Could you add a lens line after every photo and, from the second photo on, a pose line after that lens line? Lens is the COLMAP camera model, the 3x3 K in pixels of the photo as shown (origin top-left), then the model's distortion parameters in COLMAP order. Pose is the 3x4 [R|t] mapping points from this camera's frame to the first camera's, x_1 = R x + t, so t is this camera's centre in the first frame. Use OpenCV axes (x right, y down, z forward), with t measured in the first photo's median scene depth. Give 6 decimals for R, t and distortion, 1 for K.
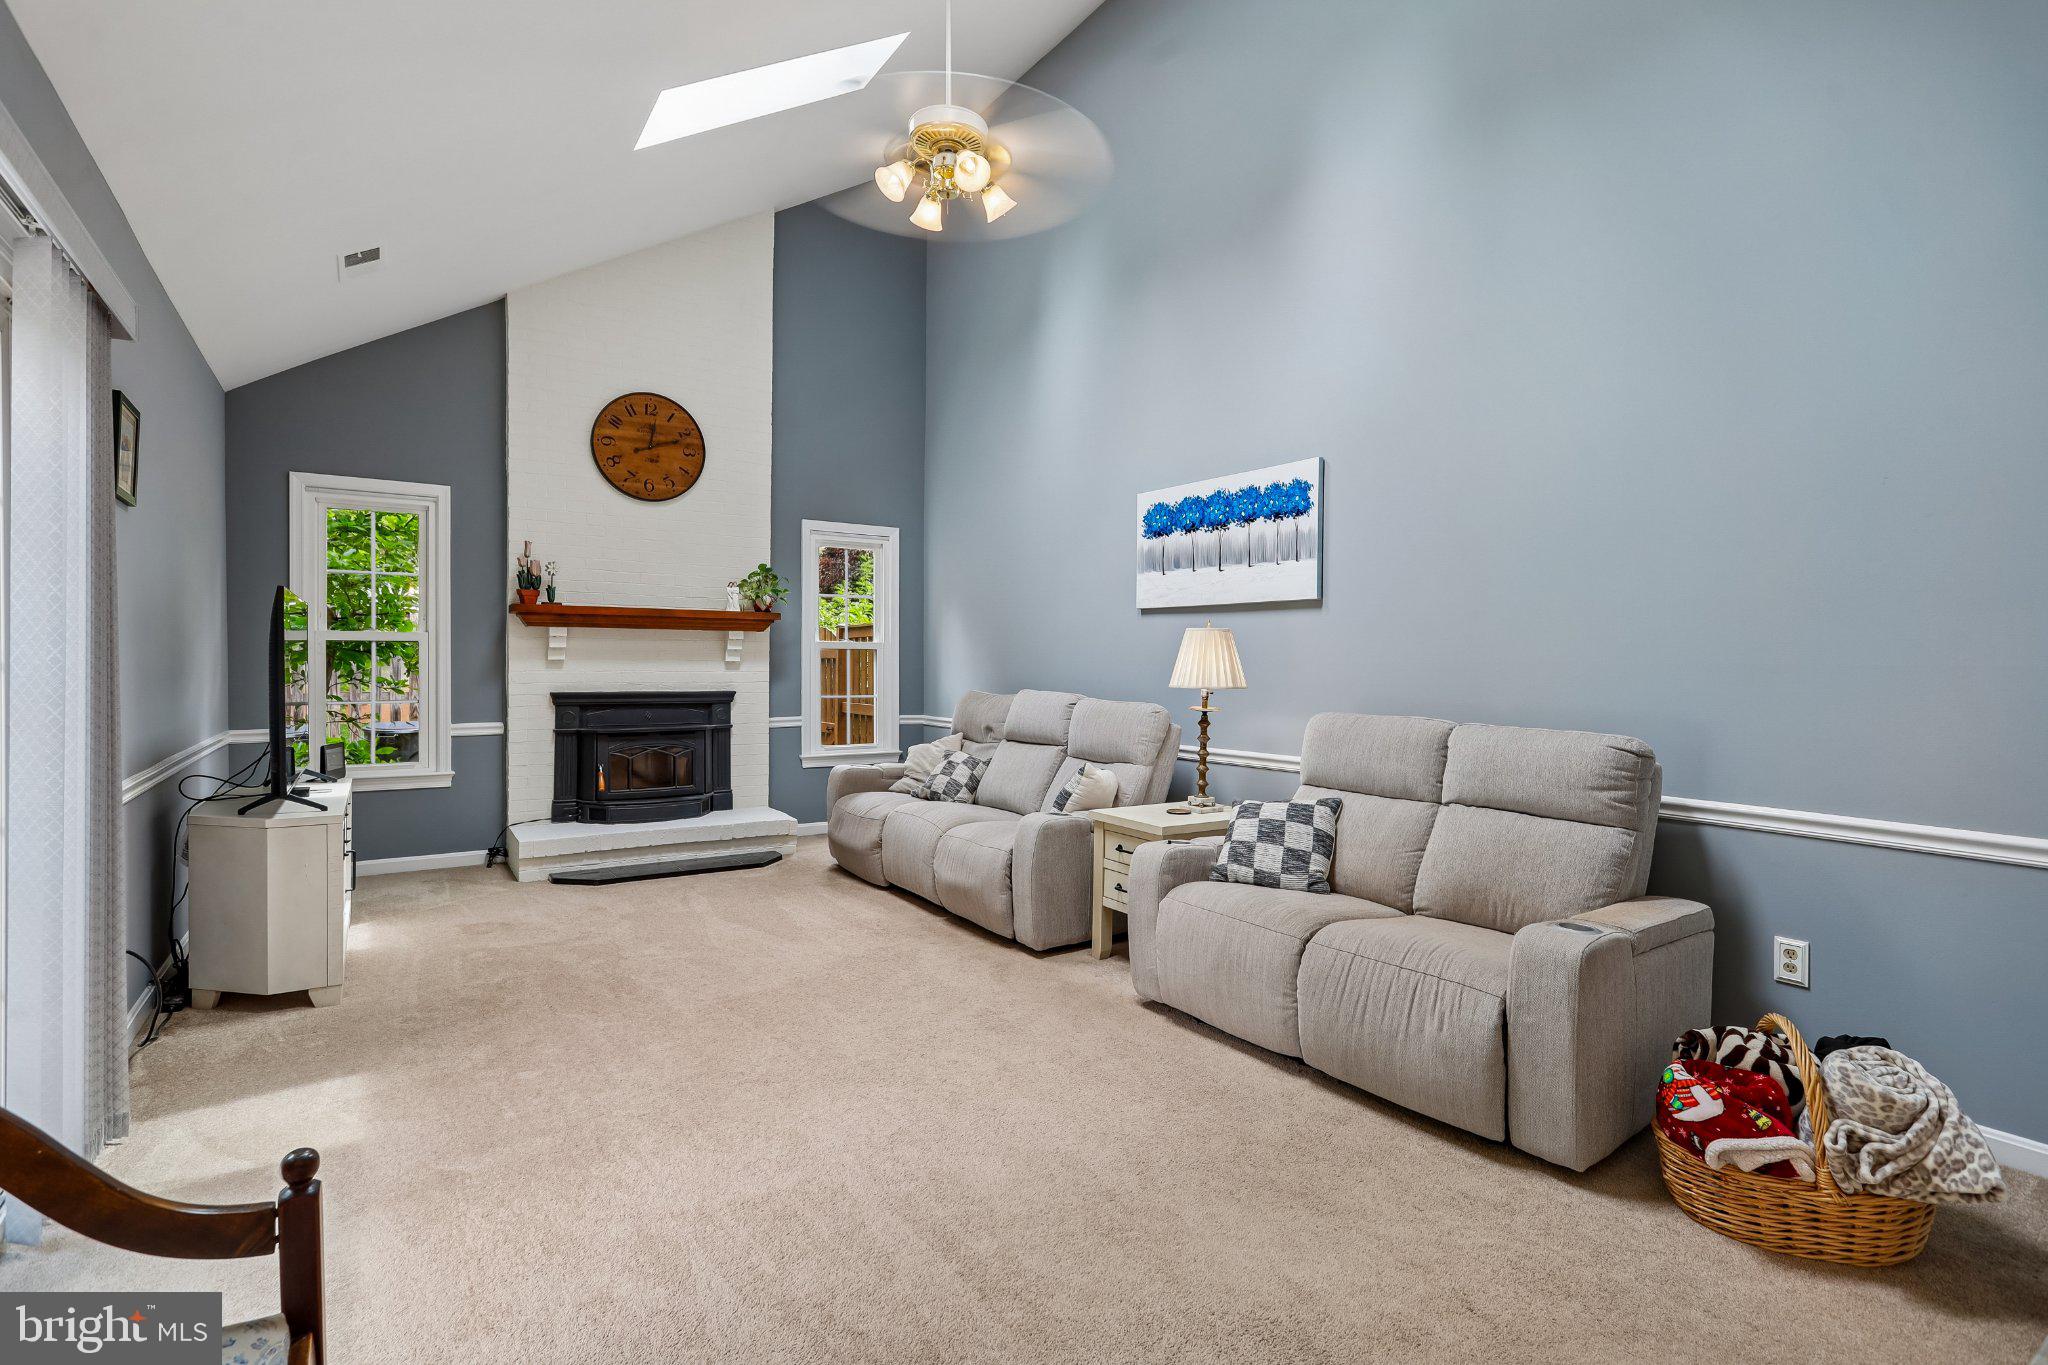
lens RADIAL K [[985.8, 0, 1033.2], [0, 985.8, 662.0], [0, 0, 1]] dist [-0.000071, 0.000914]
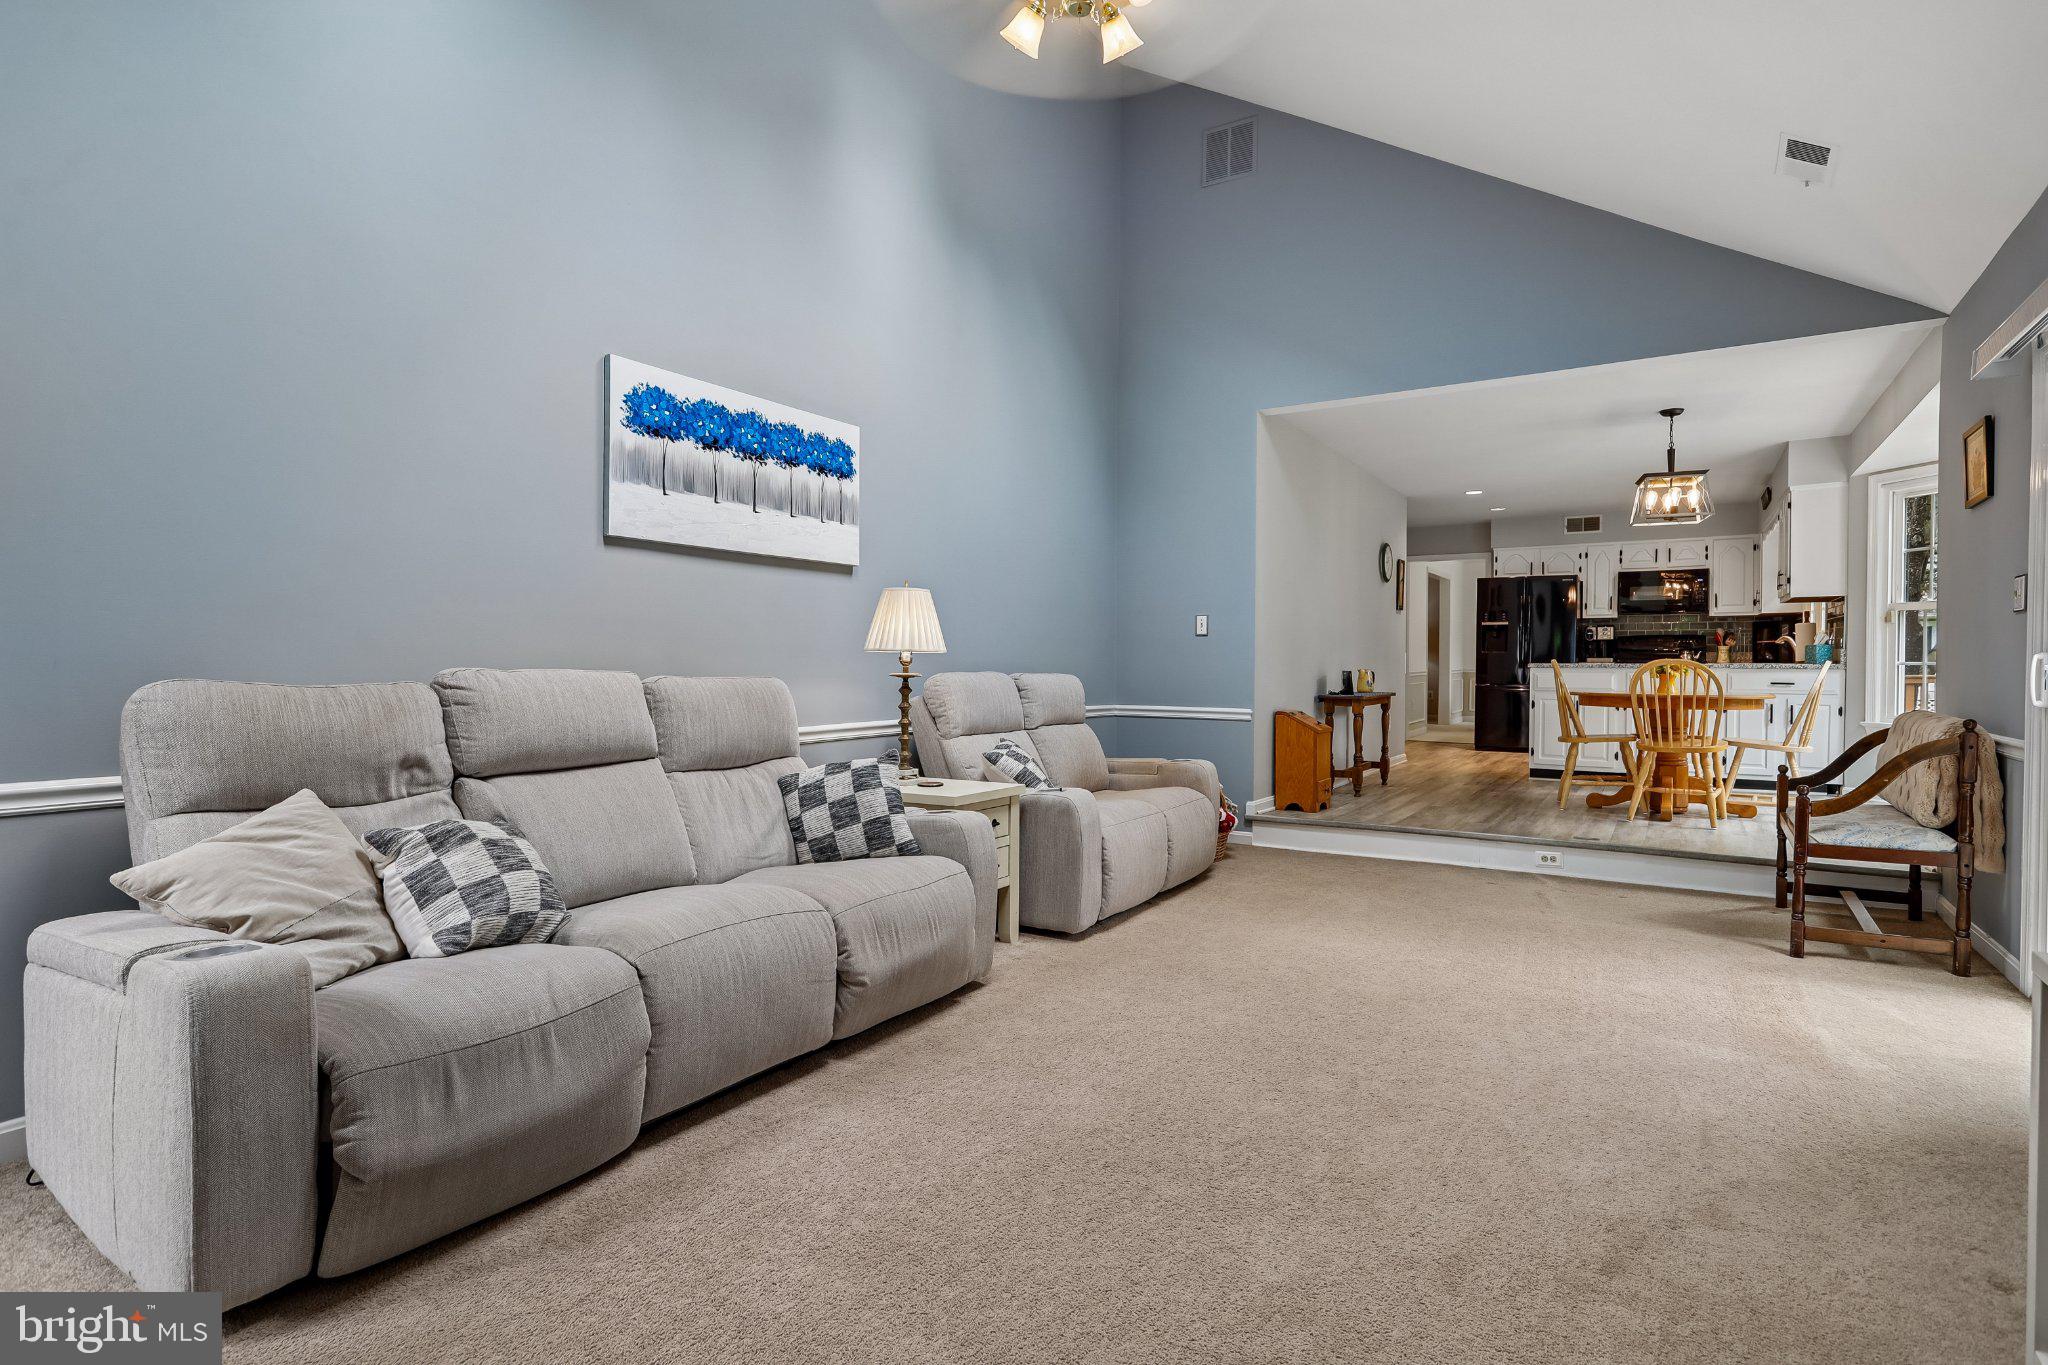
lens RADIAL K [[985.8, 0, 1029.5], [0, 985.8, 671.8], [0, 0, 1]] dist [-0.000071, 0.000914]
pose [[-0.387964, -0.014422, 0.921562, -0.651584], [-0.000544, 0.999881, 0.015419, 0.026986], [-0.921674, 0.005480, -0.387925, 1.109304]]
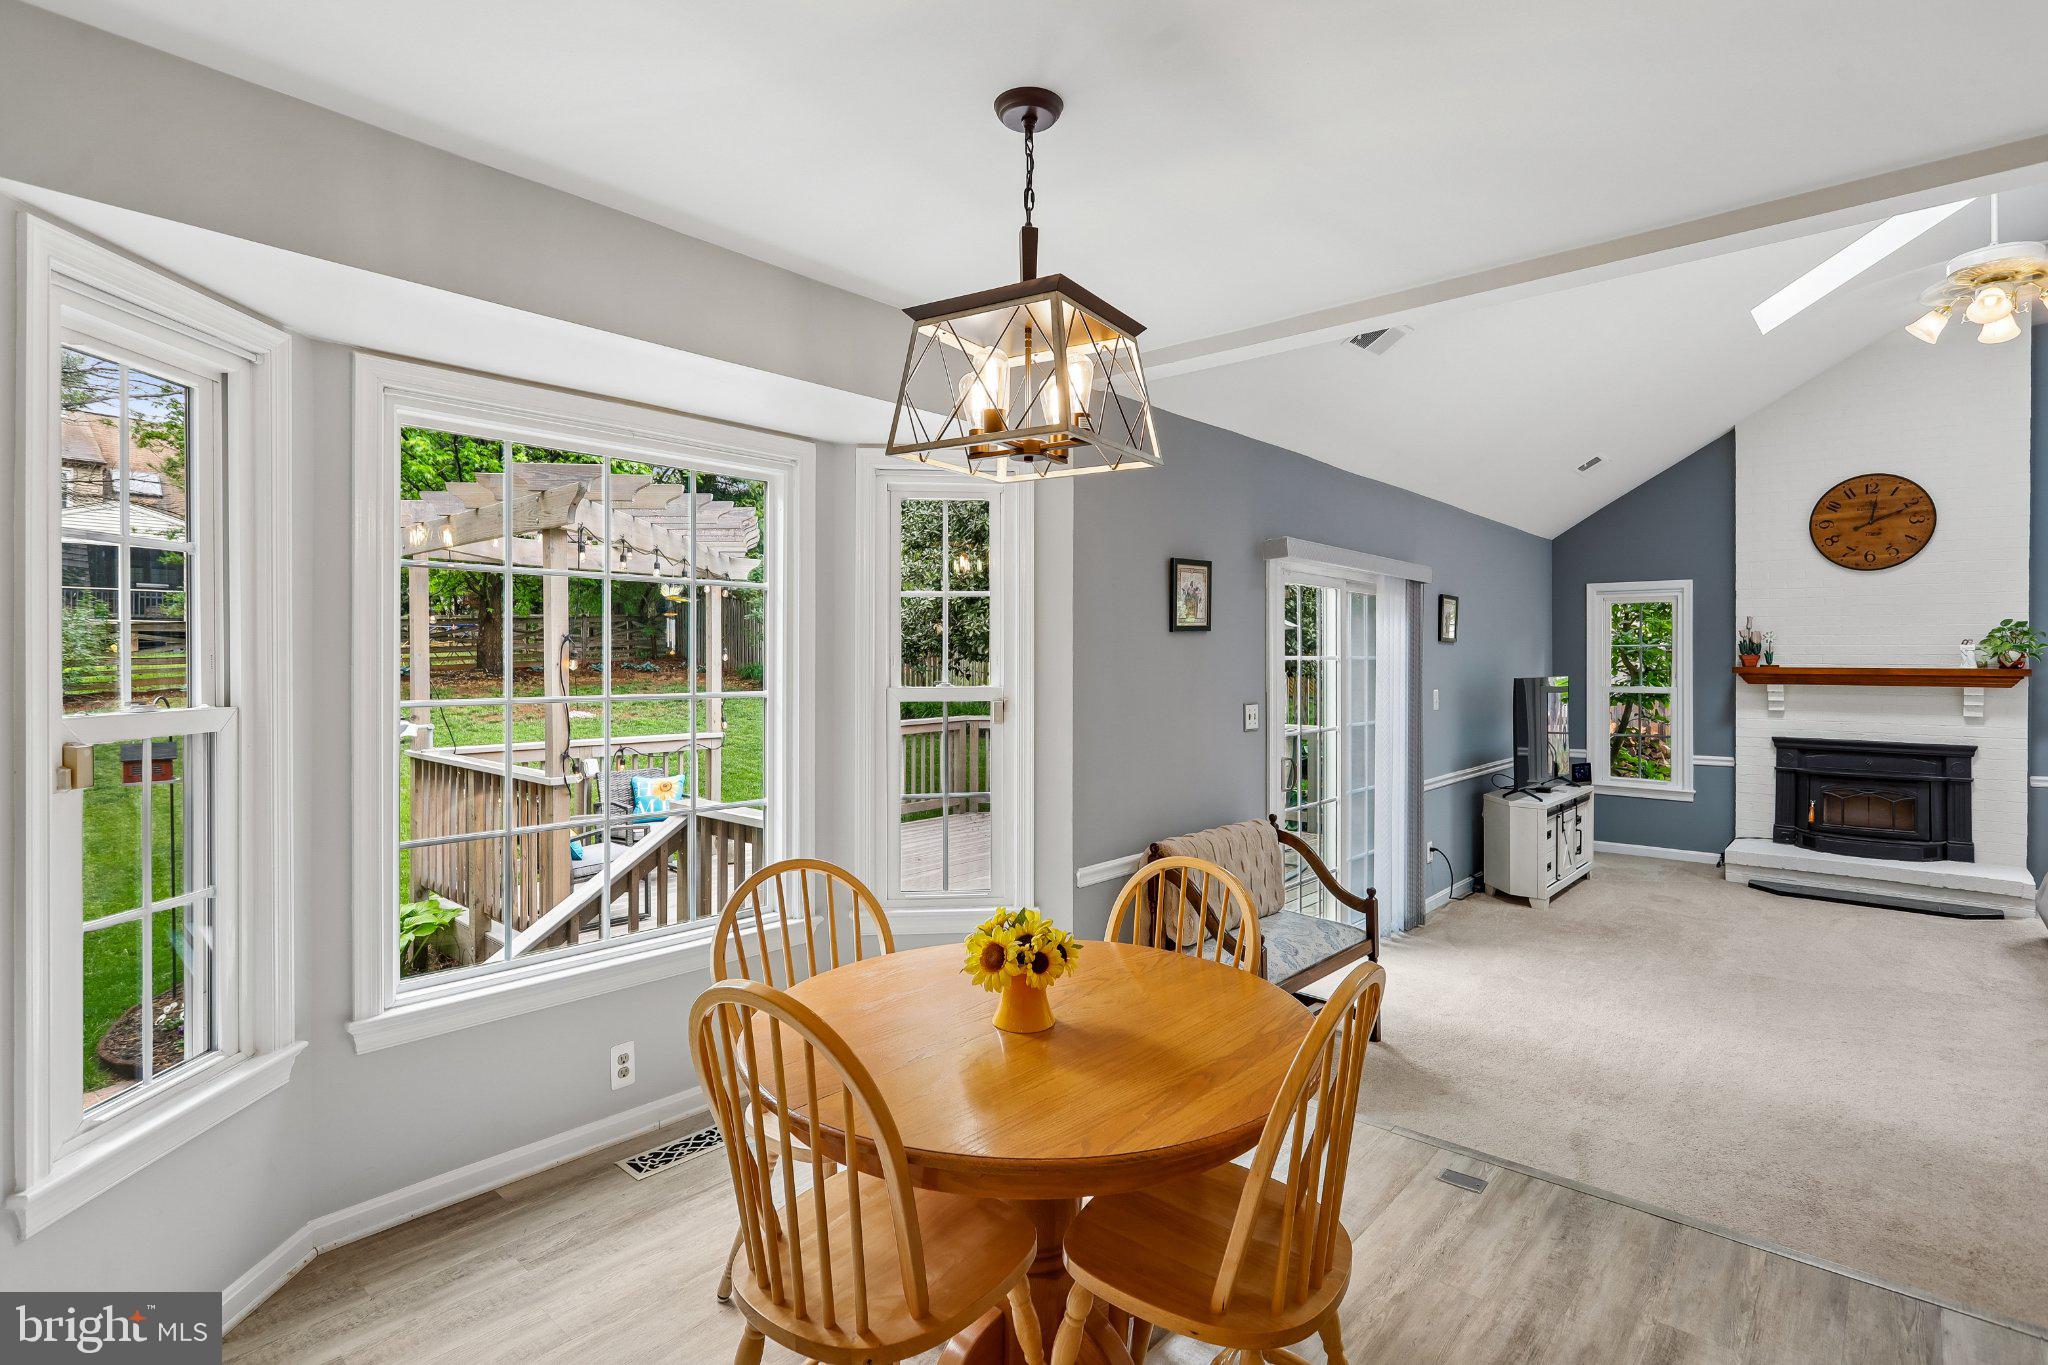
lens RADIAL K [[985.8, 0, 1032.8], [0, 985.8, 663.9], [0, 0, 1]] dist [-0.000071, 0.000914]
pose [[0.254133, -0.001858, -0.967168, 0.472906], [0.000513, 0.999998, -0.001787, -0.059070], [0.967169, -0.000042, 0.254133, -0.212383]]
